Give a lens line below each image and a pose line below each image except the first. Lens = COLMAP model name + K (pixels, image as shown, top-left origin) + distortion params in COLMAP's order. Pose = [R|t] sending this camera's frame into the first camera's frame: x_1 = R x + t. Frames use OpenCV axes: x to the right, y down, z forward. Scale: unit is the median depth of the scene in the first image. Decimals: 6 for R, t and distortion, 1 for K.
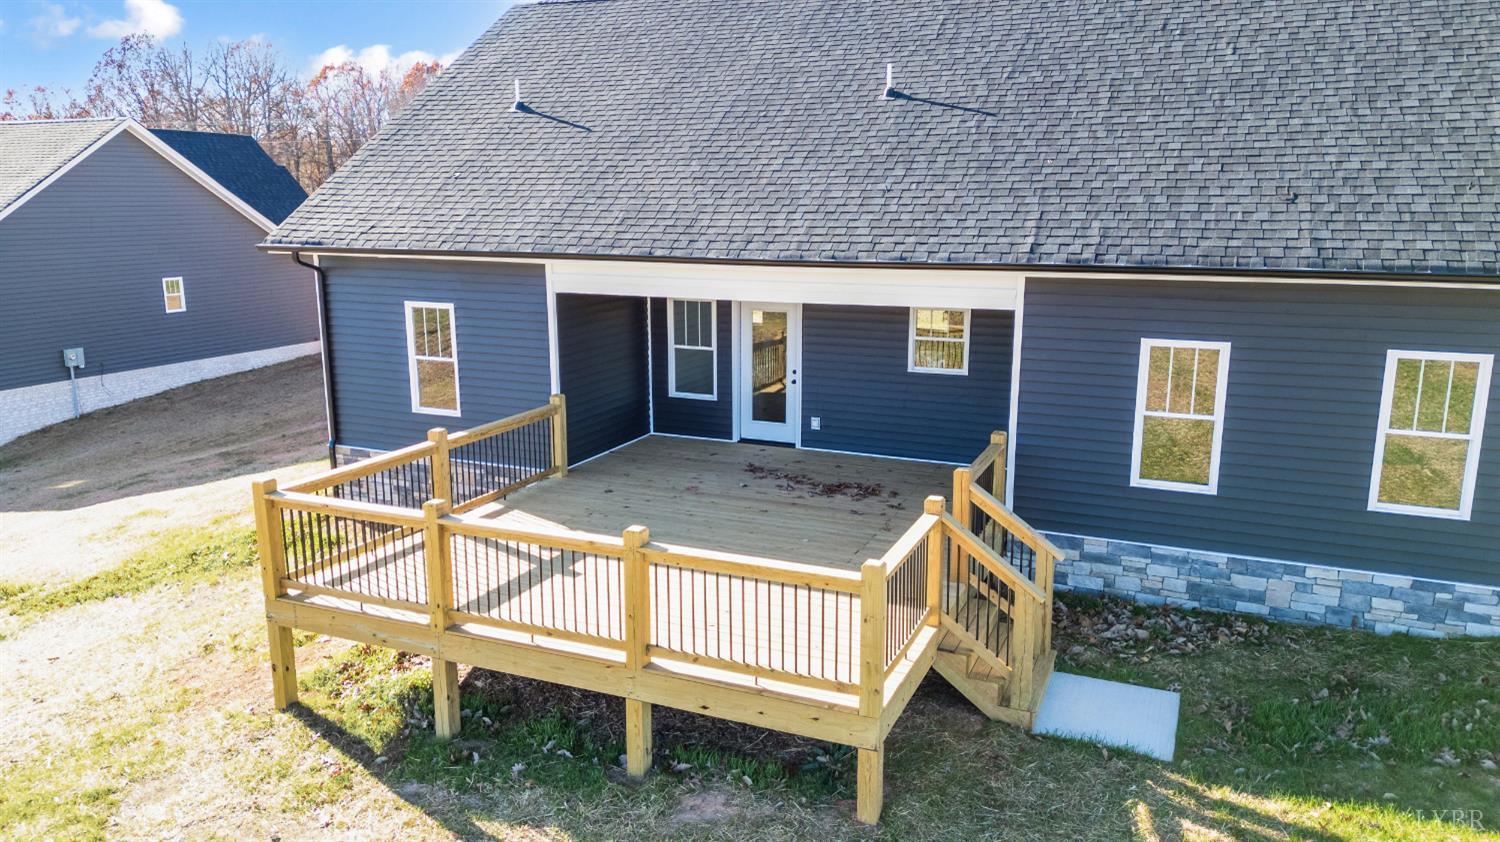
lens RADIAL K [[1061.3, 0, 750.0], [0, 1061.3, 421.0], [0, 0, 1]] dist [0.107205, -0.101473]
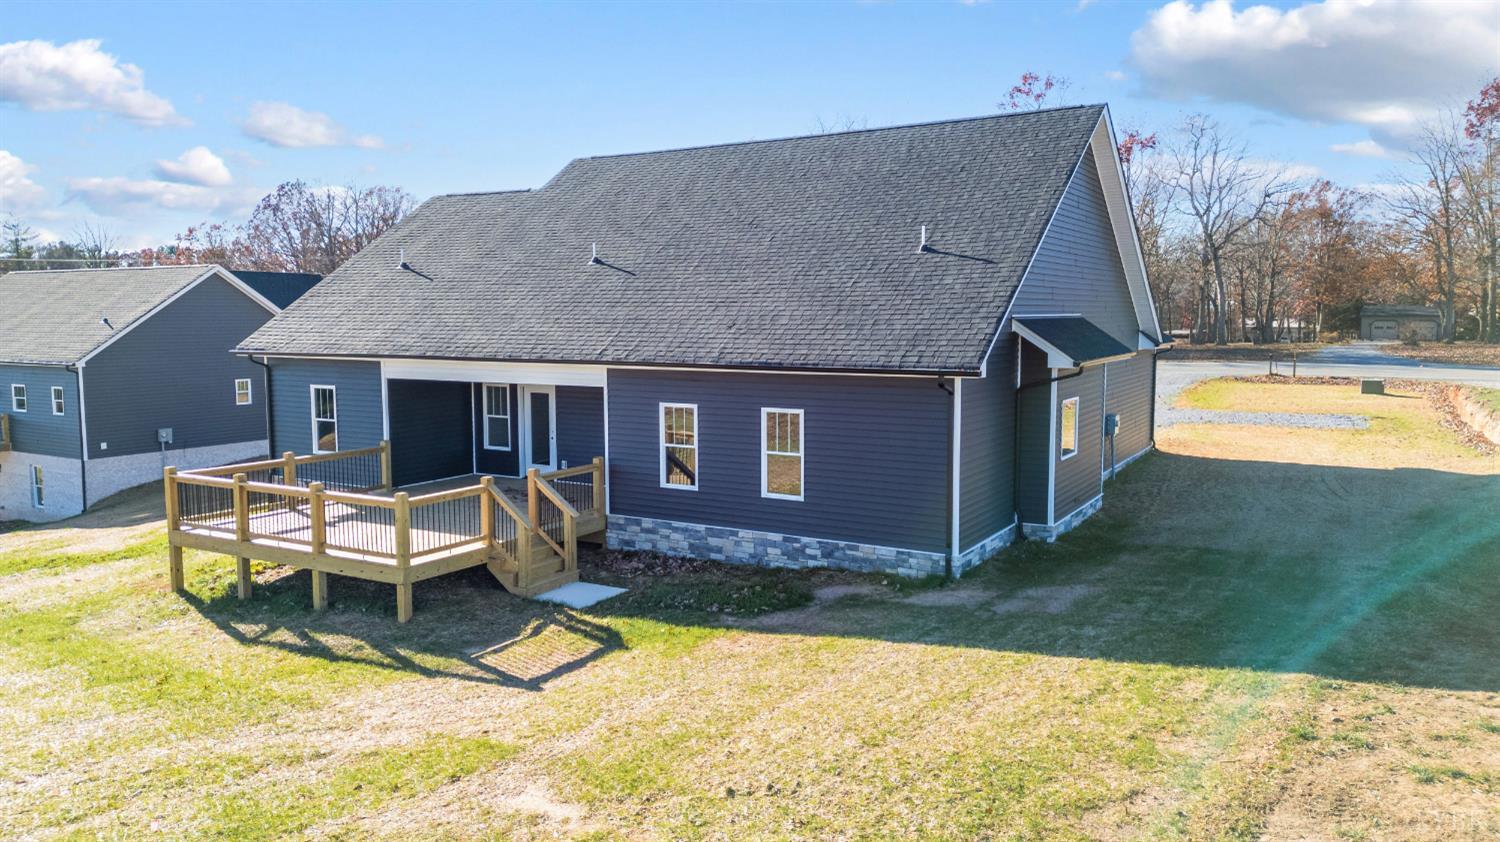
lens RADIAL K [[1084.9, 0, 750.0], [0, 1084.9, 421.0], [0, 0, 1]] dist [0.099213, -0.111709]
pose [[0.992306, 0.007872, -0.123557, 0.706038], [-0.020758, 0.994428, -0.103358, 0.130927], [0.122055, 0.105127, 0.986940, -0.718009]]
